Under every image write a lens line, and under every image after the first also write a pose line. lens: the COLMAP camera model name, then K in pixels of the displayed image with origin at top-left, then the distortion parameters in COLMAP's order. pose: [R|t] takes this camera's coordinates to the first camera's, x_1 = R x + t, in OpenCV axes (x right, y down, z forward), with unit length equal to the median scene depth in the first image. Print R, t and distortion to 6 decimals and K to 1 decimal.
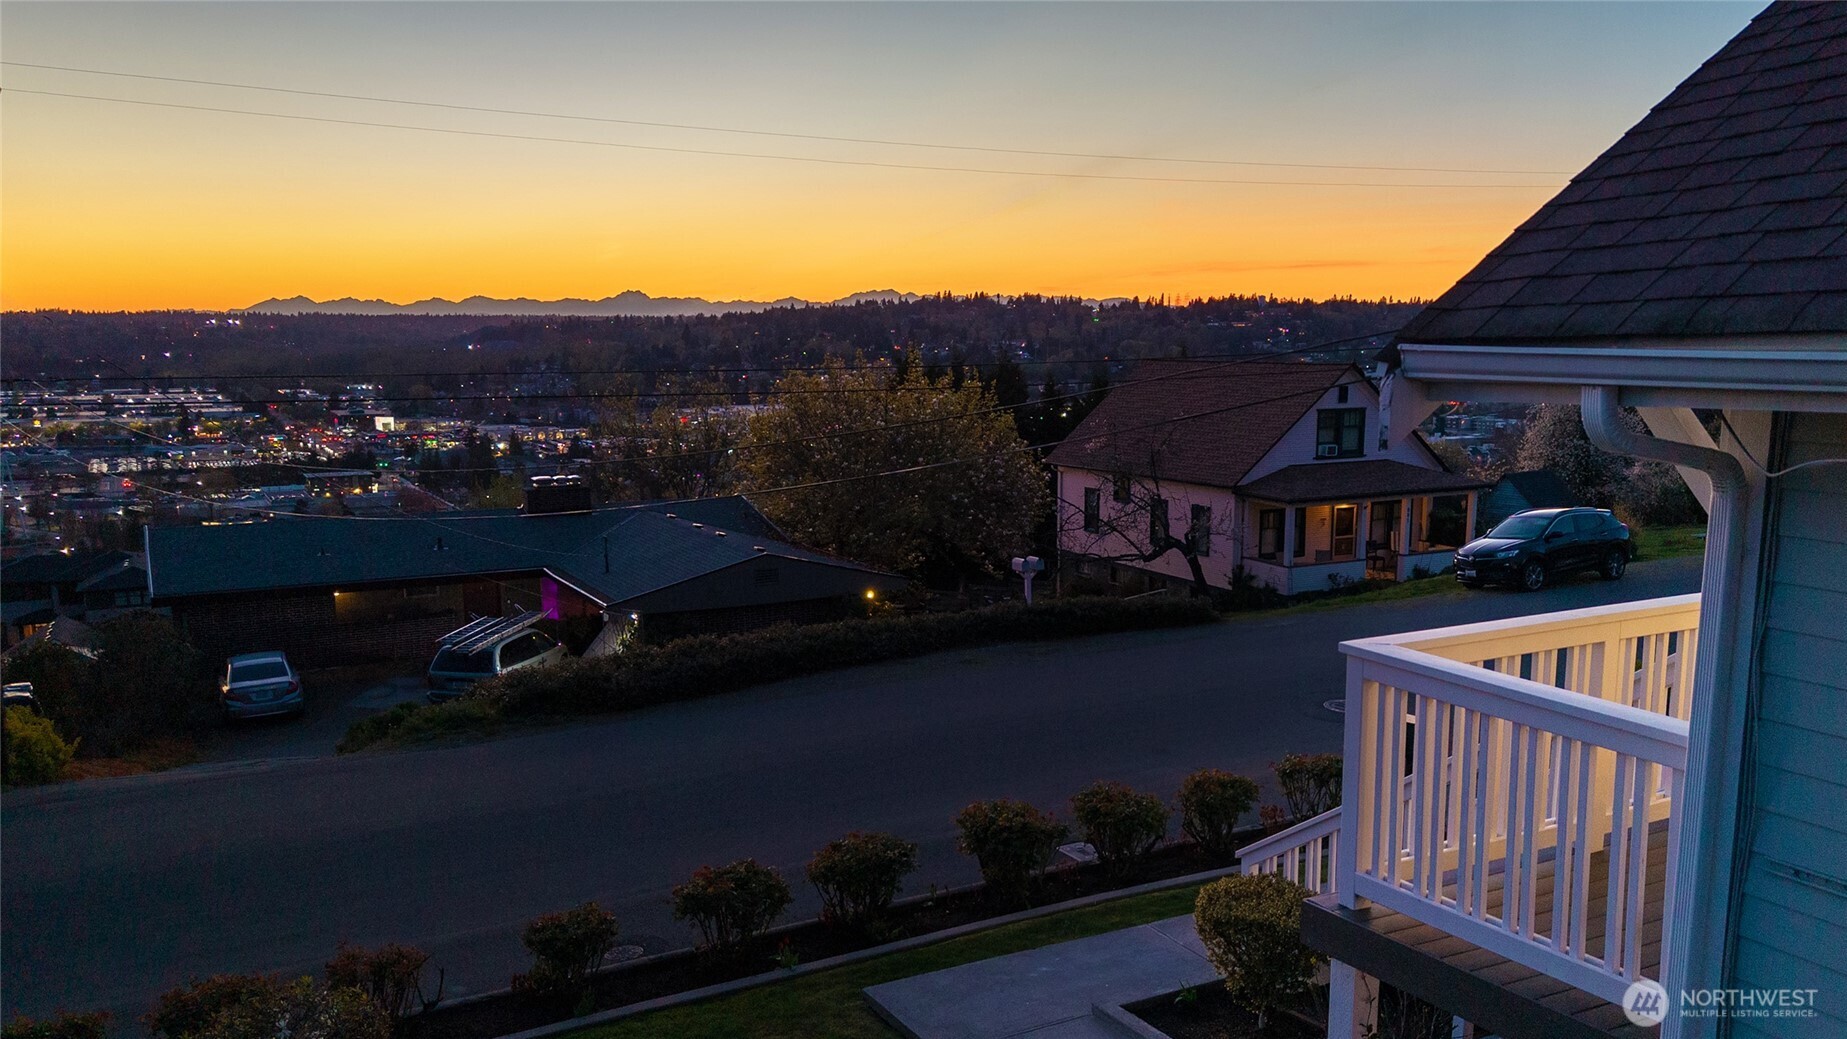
lens RADIAL K [[1263.2, 0, 923.5], [0, 1263.2, 519.5], [0, 0, 1]] dist [-0.003376, -0.002298]
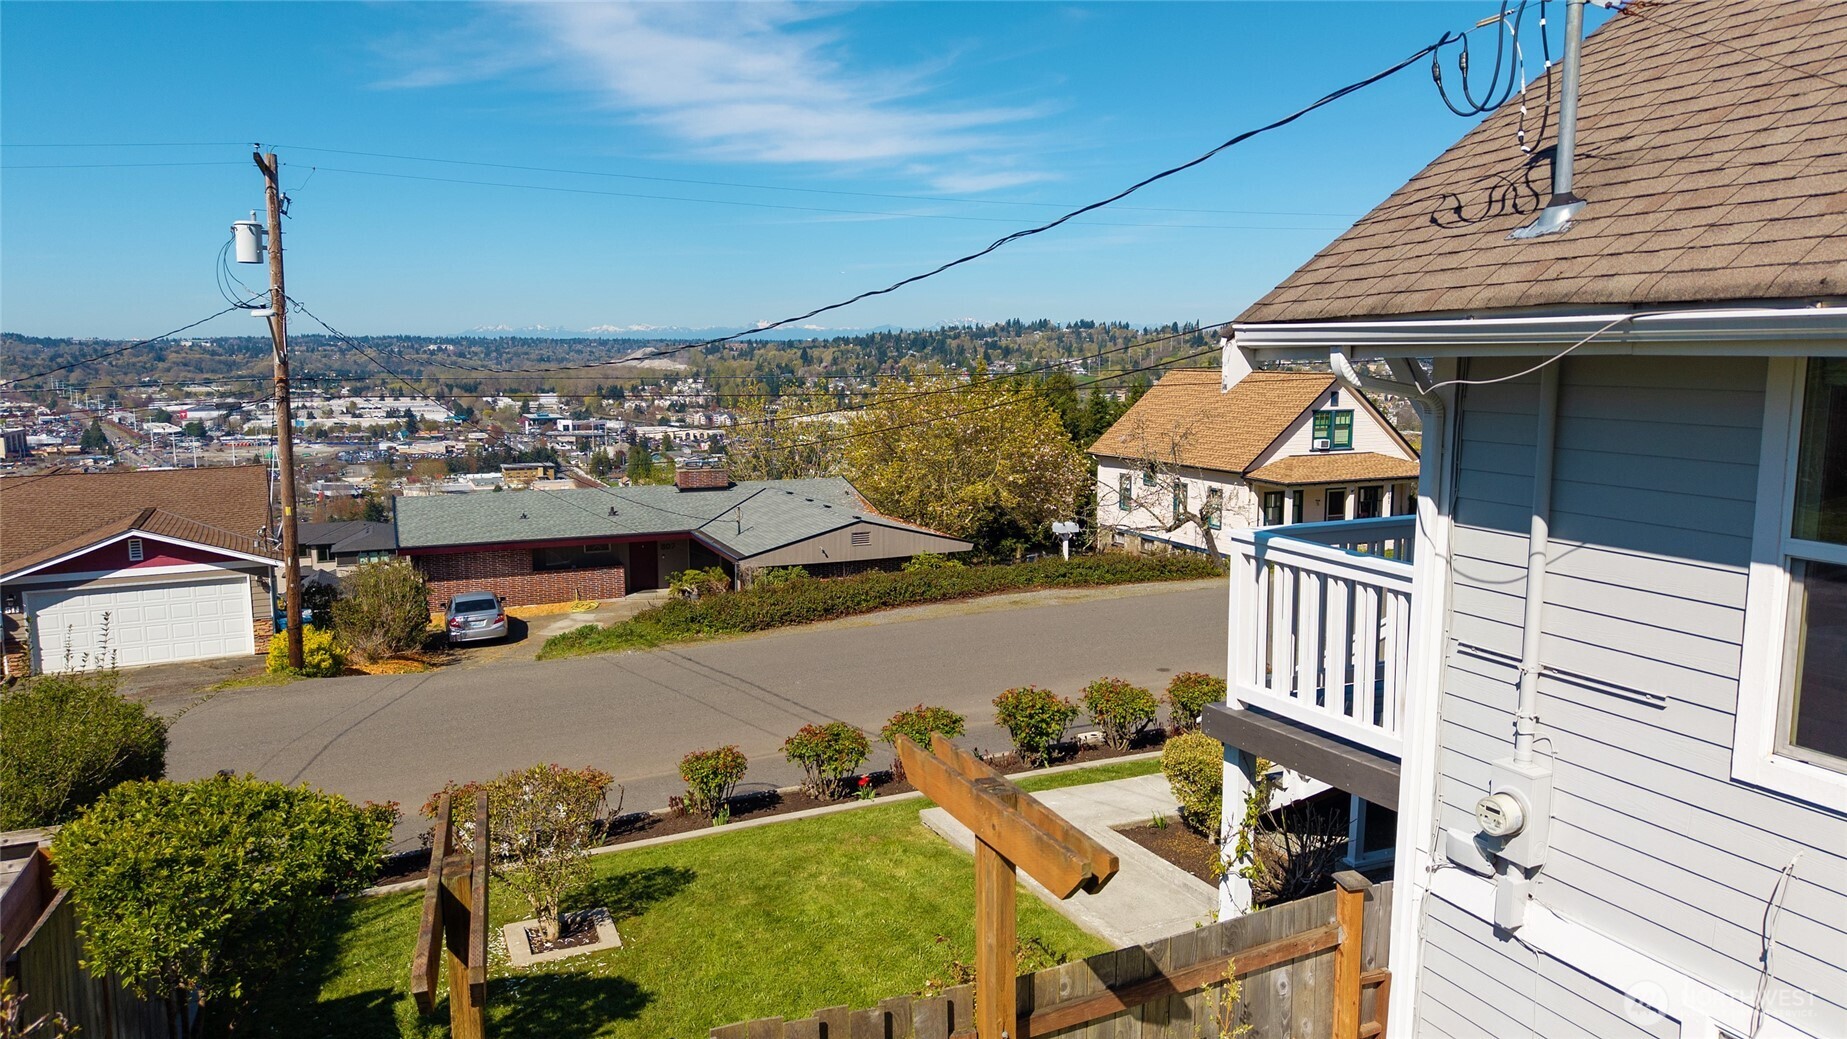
lens RADIAL K [[1206.4, 0, 923.5], [0, 1206.4, 519.5], [0, 0, 1]] dist [-0.003231, -0.003824]
pose [[0.996195, 0.010517, -0.086518, 0.039567], [-0.012656, 0.999627, -0.024215, 0.051617], [0.086231, 0.025217, 0.995956, -0.192846]]
